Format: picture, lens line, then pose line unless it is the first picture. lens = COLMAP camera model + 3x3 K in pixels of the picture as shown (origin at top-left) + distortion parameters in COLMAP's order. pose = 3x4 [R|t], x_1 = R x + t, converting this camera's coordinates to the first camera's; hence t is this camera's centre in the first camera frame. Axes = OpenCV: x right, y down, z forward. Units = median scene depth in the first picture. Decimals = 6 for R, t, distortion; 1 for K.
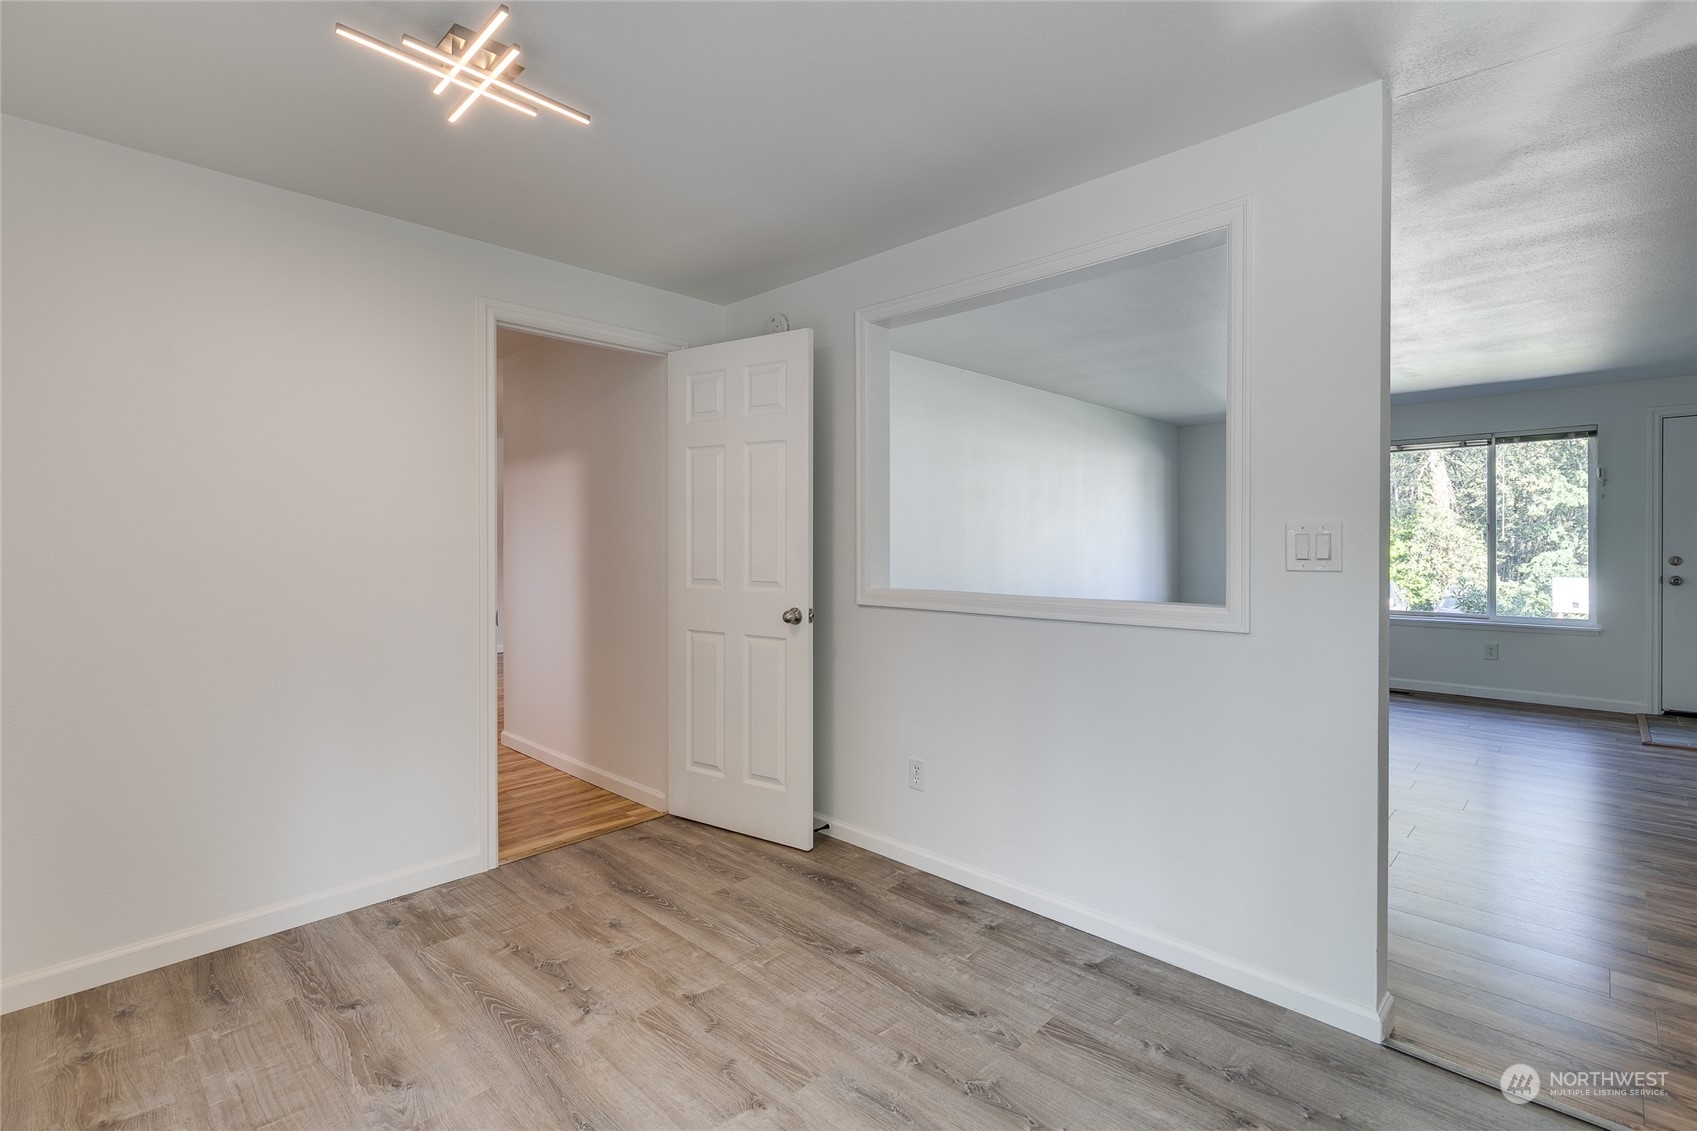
lens RADIAL K [[789.9, 0, 883.5], [0, 789.9, 532.2], [0, 0, 1]] dist [0.010789, 0.000047]
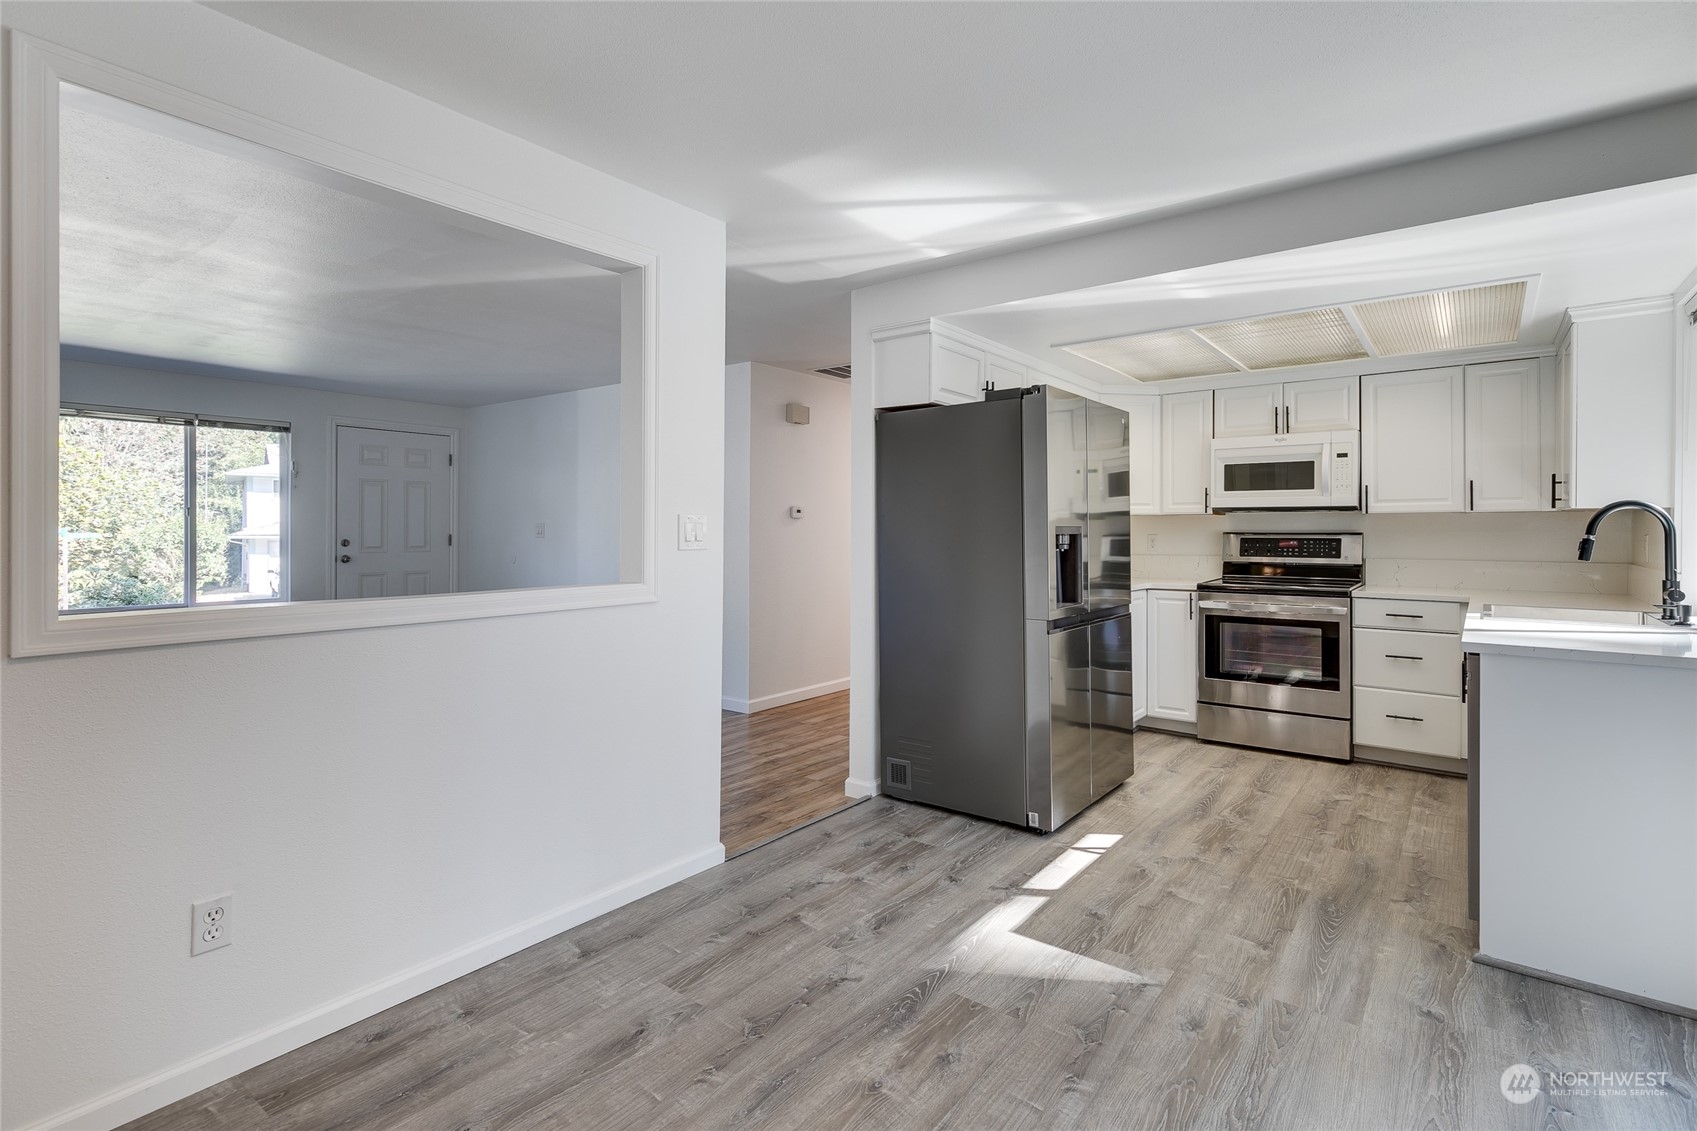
lens RADIAL K [[789.9, 0, 883.5], [0, 789.9, 532.2], [0, 0, 1]] dist [0.010789, 0.000047]
pose [[-0.104479, -0.002835, 0.994523, -0.737532], [-0.015965, 0.999872, 0.001173, 0.010682], [-0.994399, -0.015755, -0.104511, 0.714972]]
